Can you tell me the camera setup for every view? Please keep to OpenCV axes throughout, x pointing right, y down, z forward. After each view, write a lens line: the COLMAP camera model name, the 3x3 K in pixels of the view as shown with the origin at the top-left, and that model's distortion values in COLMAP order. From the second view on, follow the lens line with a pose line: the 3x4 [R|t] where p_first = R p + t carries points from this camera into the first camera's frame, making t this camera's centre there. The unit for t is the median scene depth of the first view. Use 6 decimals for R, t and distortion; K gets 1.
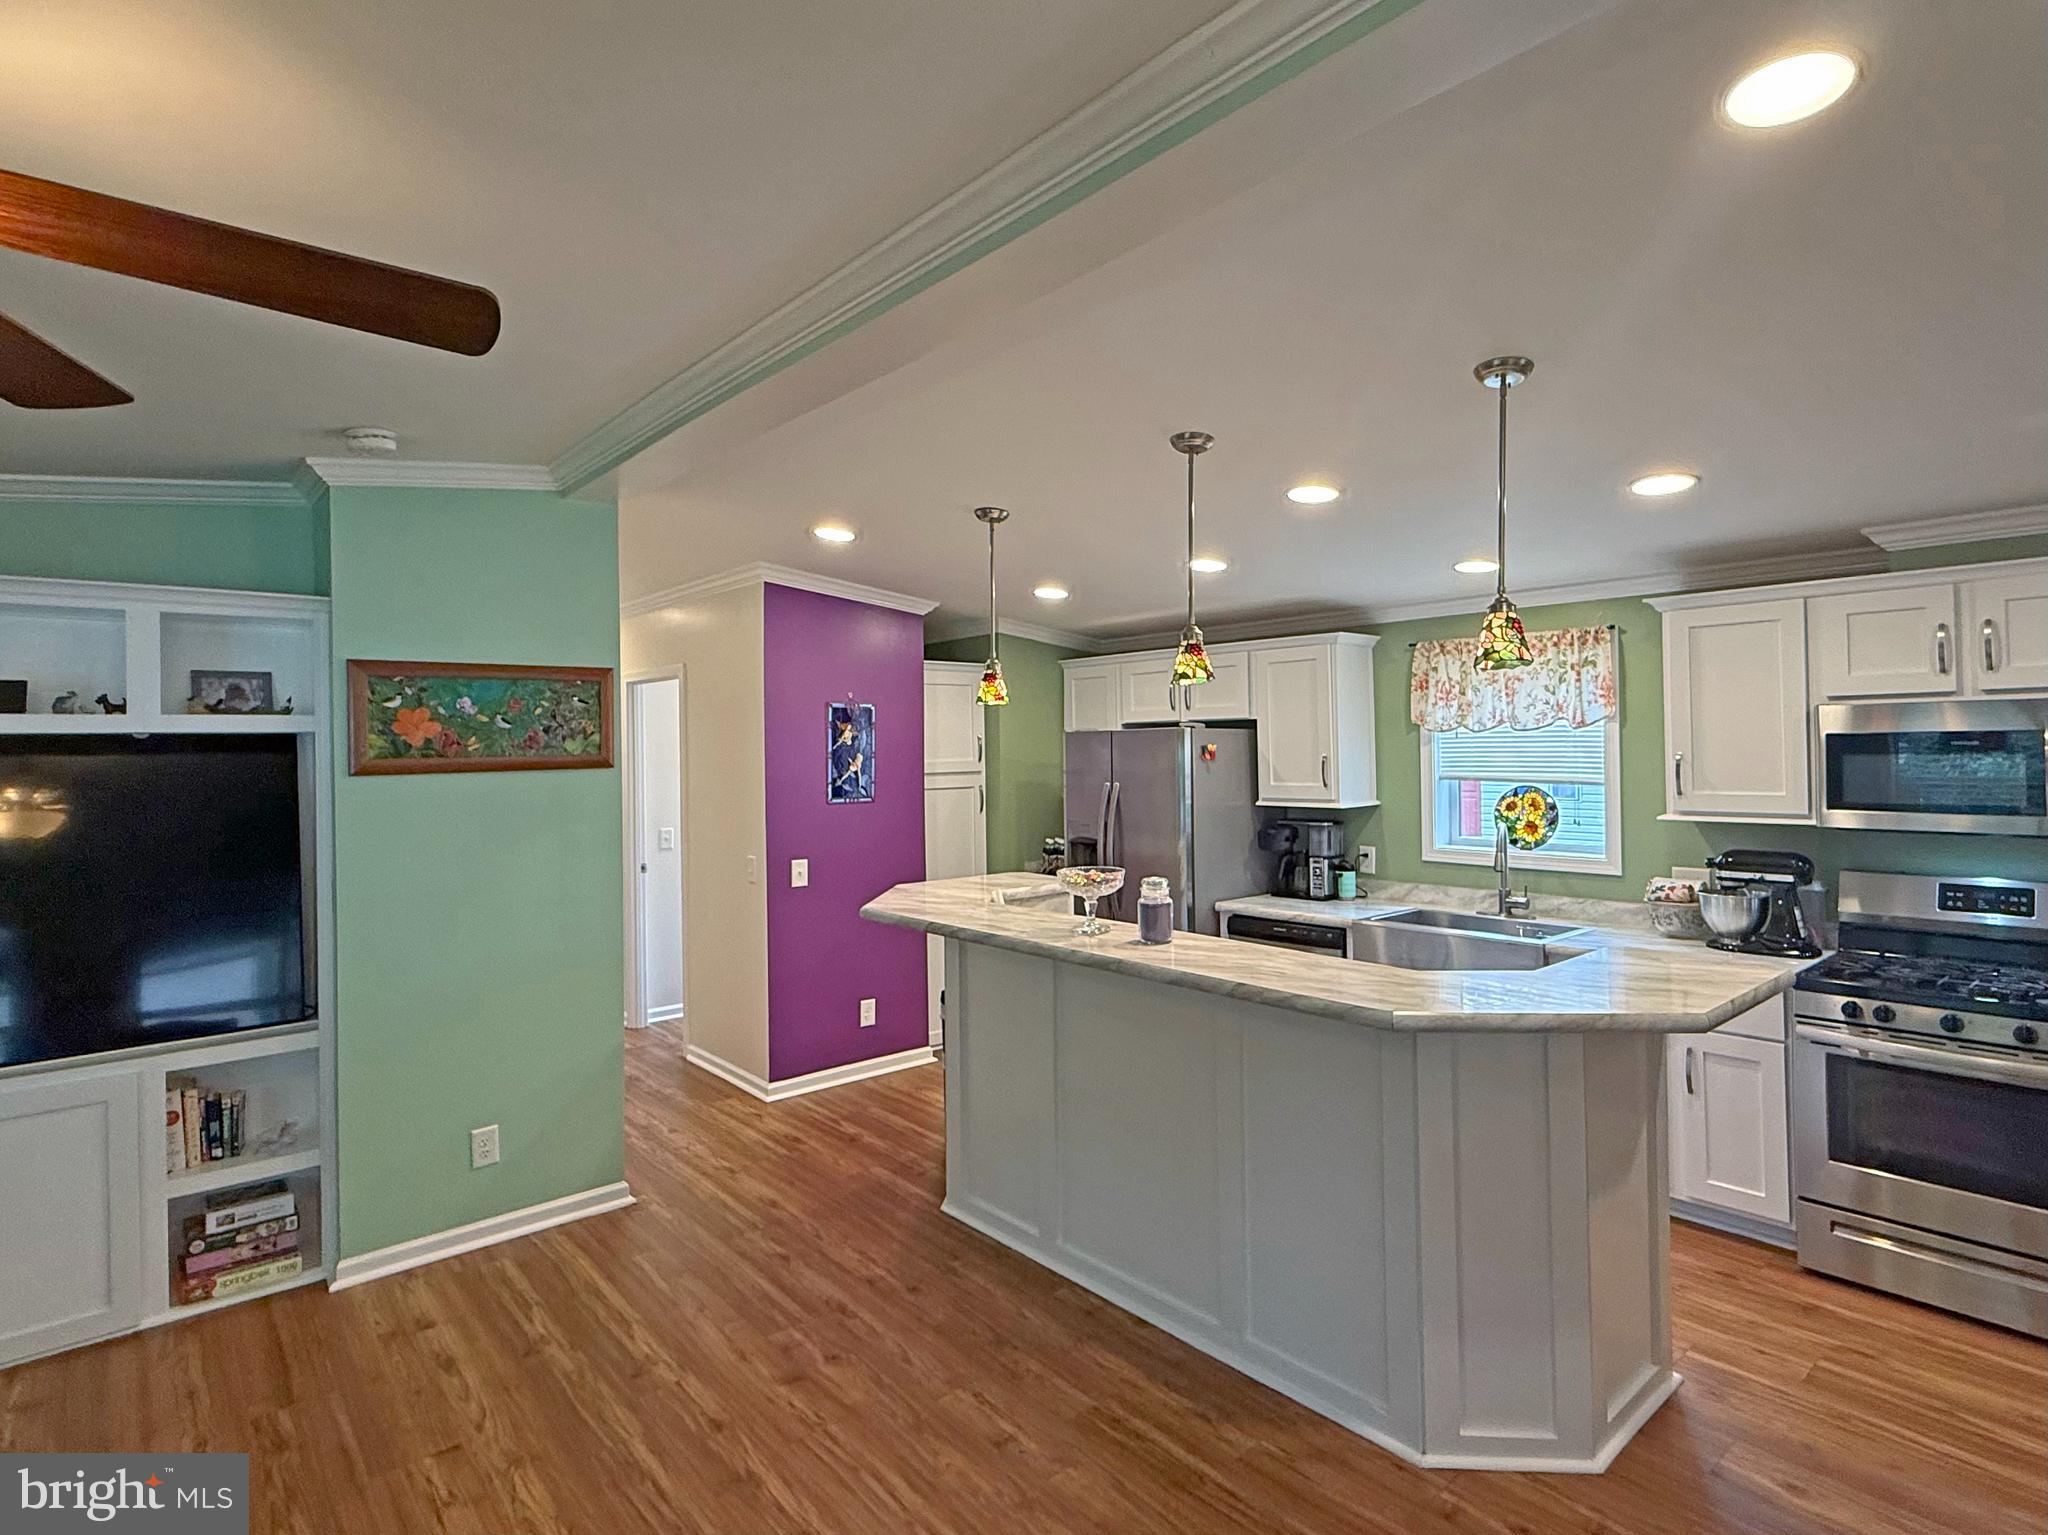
lens RADIAL K [[1064.1, 0, 1026.7], [0, 1064.1, 738.4], [0, 0, 1]] dist [-0.005955, 0.002440]
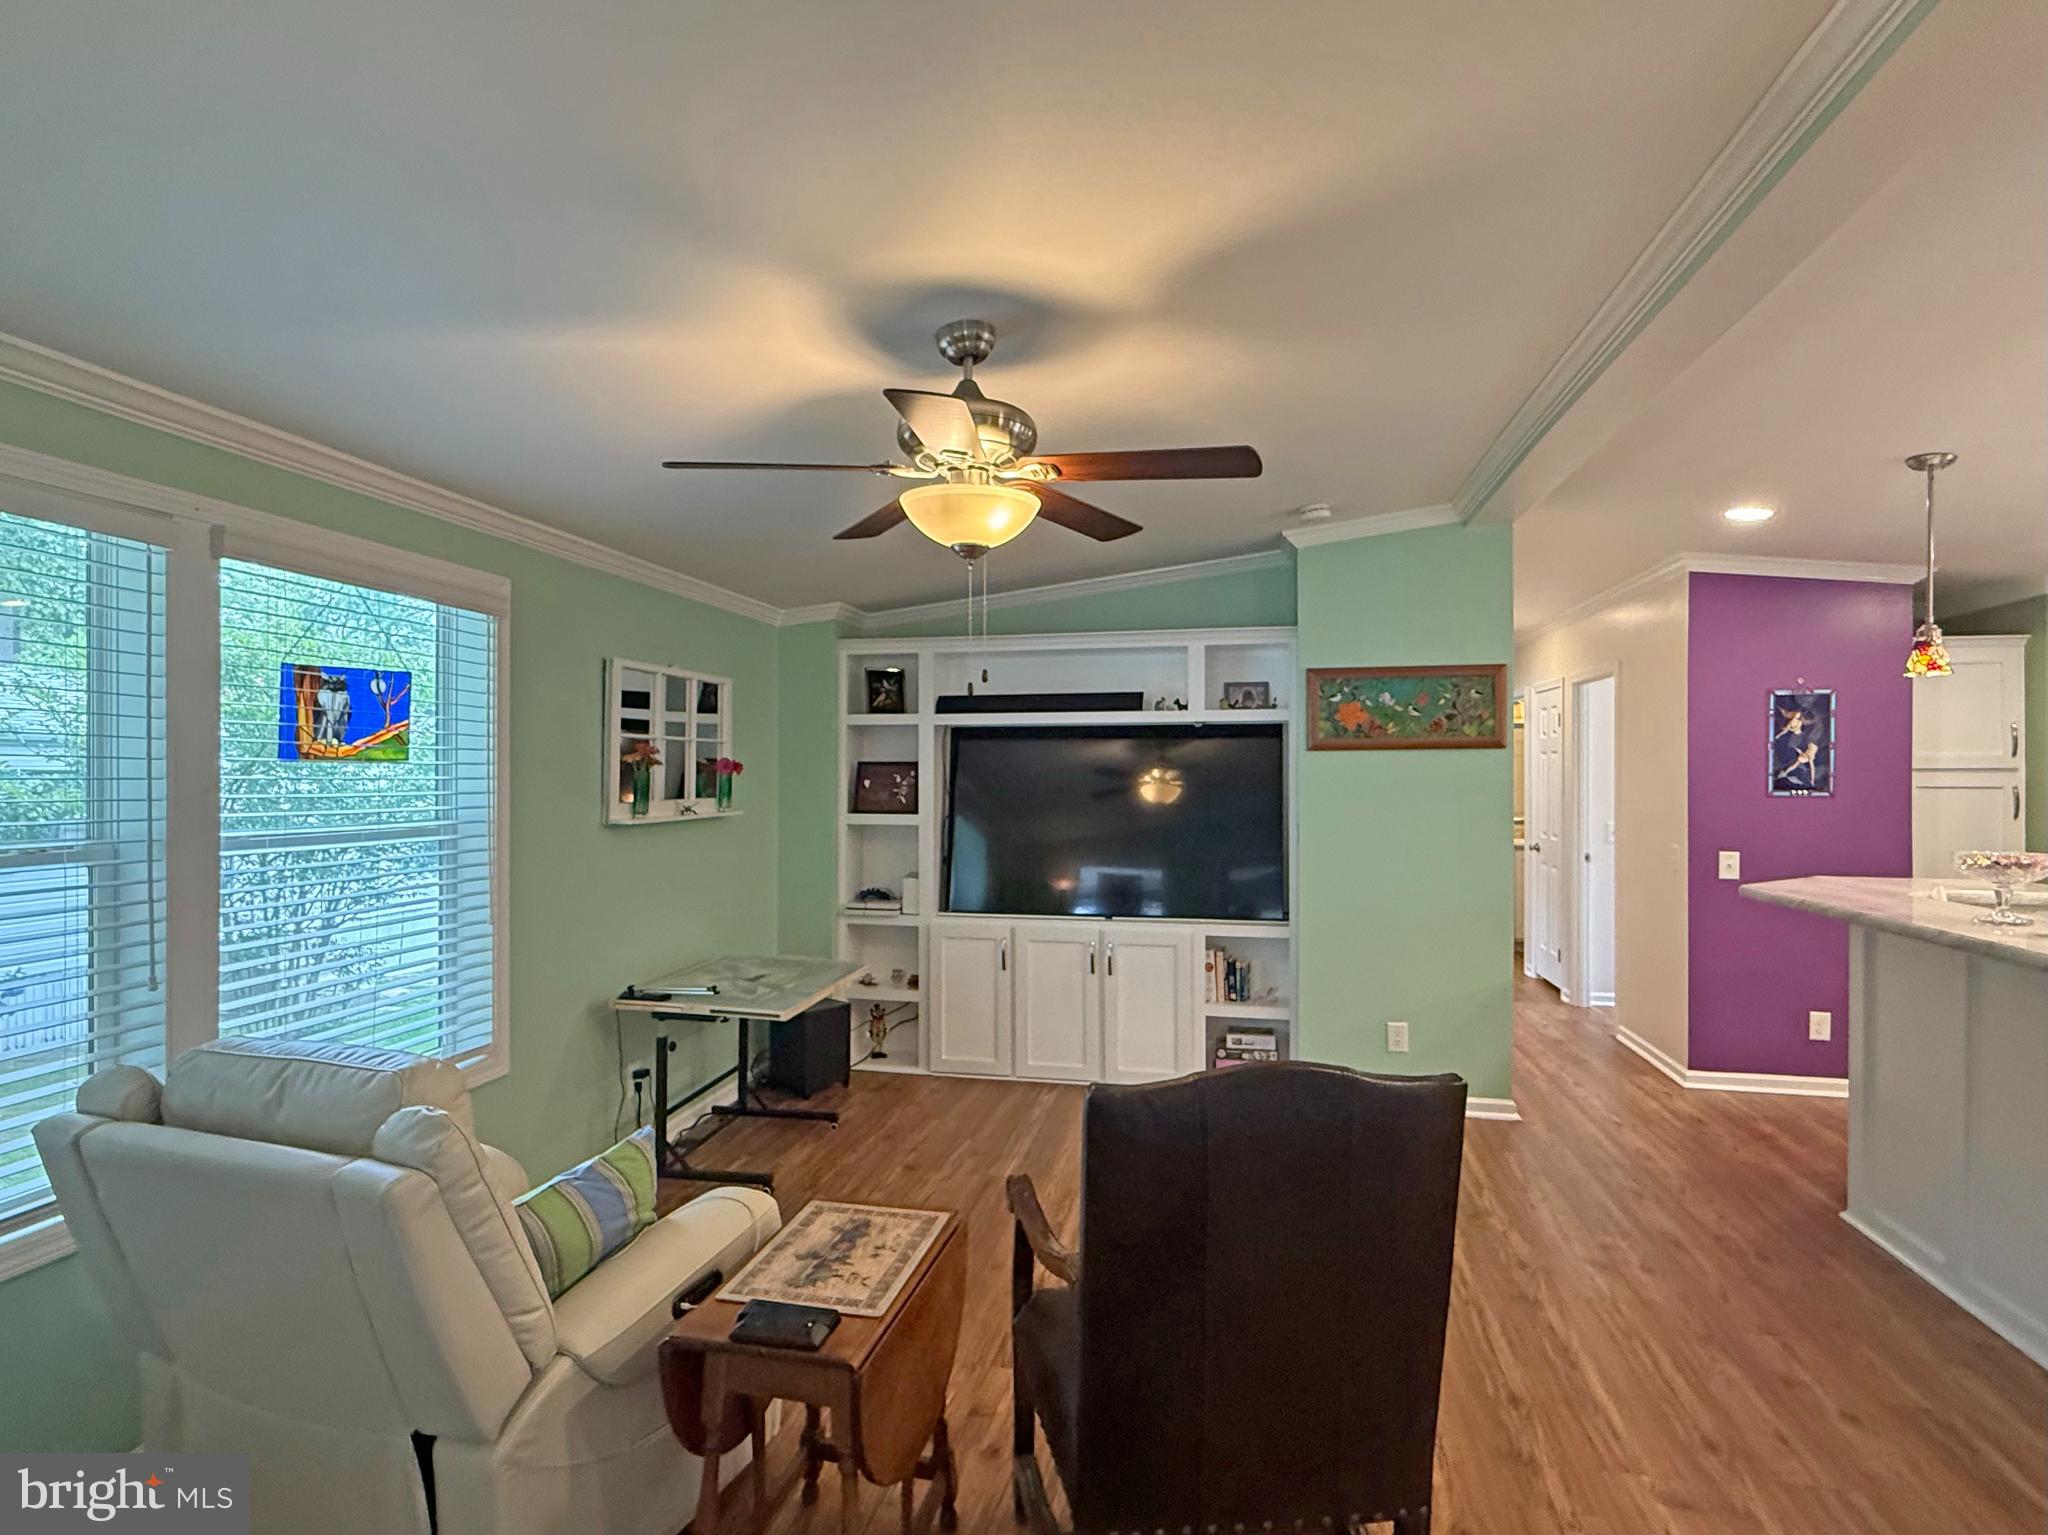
lens RADIAL K [[1064.1, 0, 1011.2], [0, 1064.1, 762.9], [0, 0, 1]] dist [-0.005955, 0.002440]
pose [[0.598480, 0.005380, -0.801120, 0.228824], [-0.003198, 0.999986, 0.004326, 0.040595], [0.801131, -0.000028, 0.598489, -0.146351]]
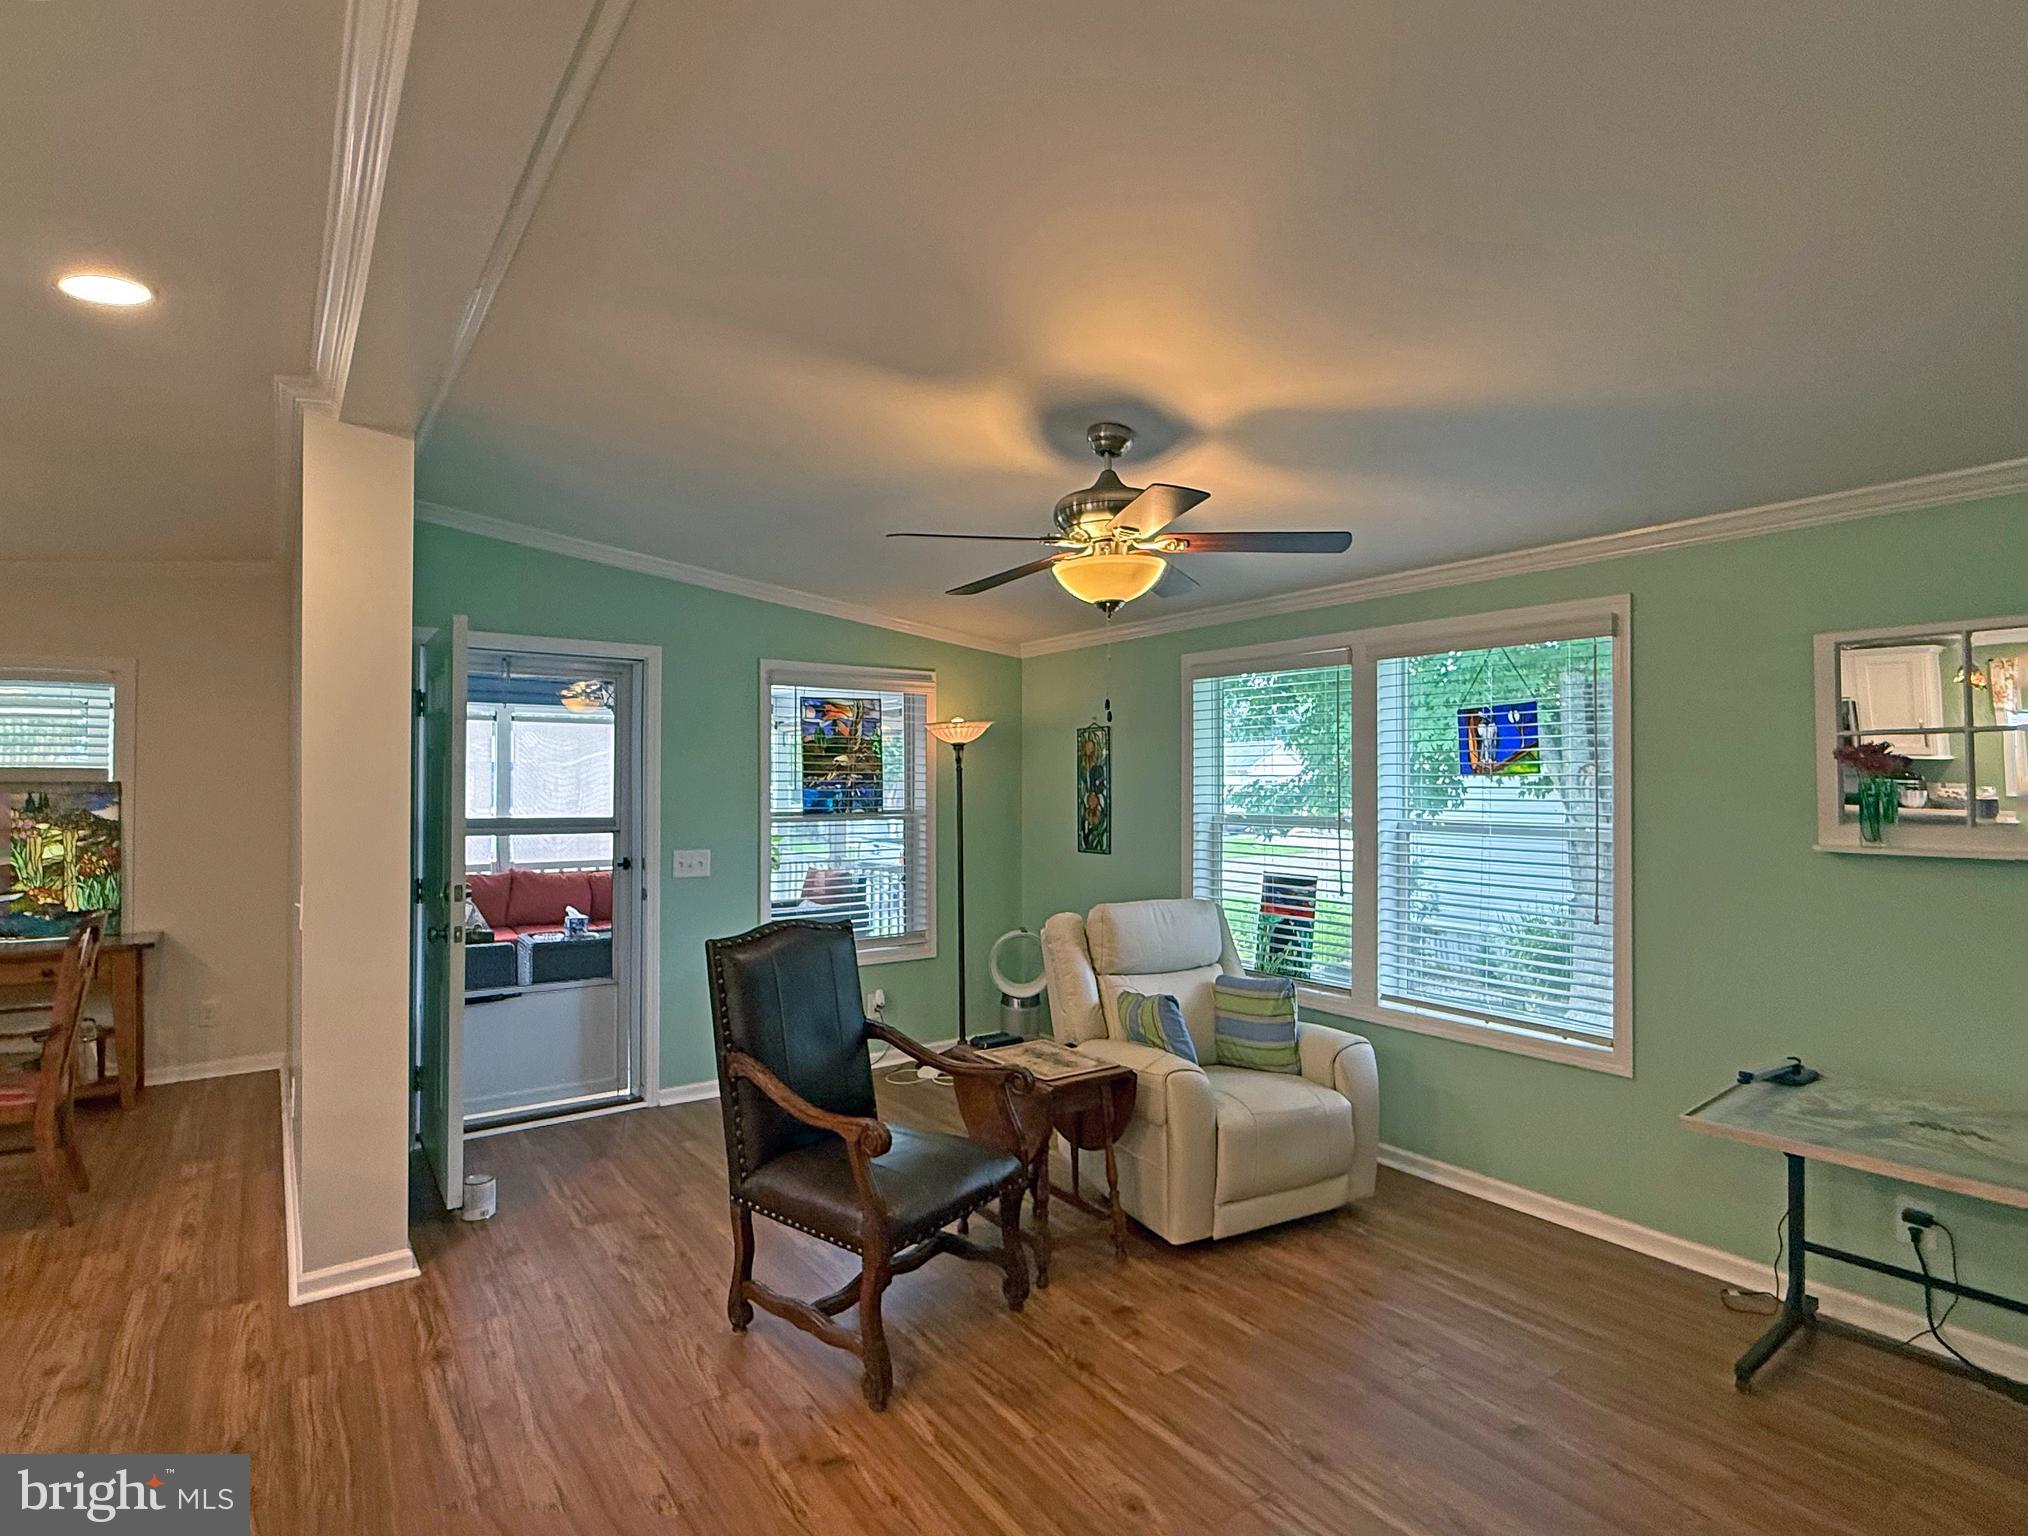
lens RADIAL K [[1044.7, 0, 1039.8], [0, 1044.7, 767.2], [0, 0, 1]] dist [0.006775, -0.000260]
pose [[-0.996103, 0.015414, 0.086838, -0.300777], [0.013882, 0.999738, -0.018225, 0.049155], [-0.087096, -0.016948, -0.996056, 0.969035]]
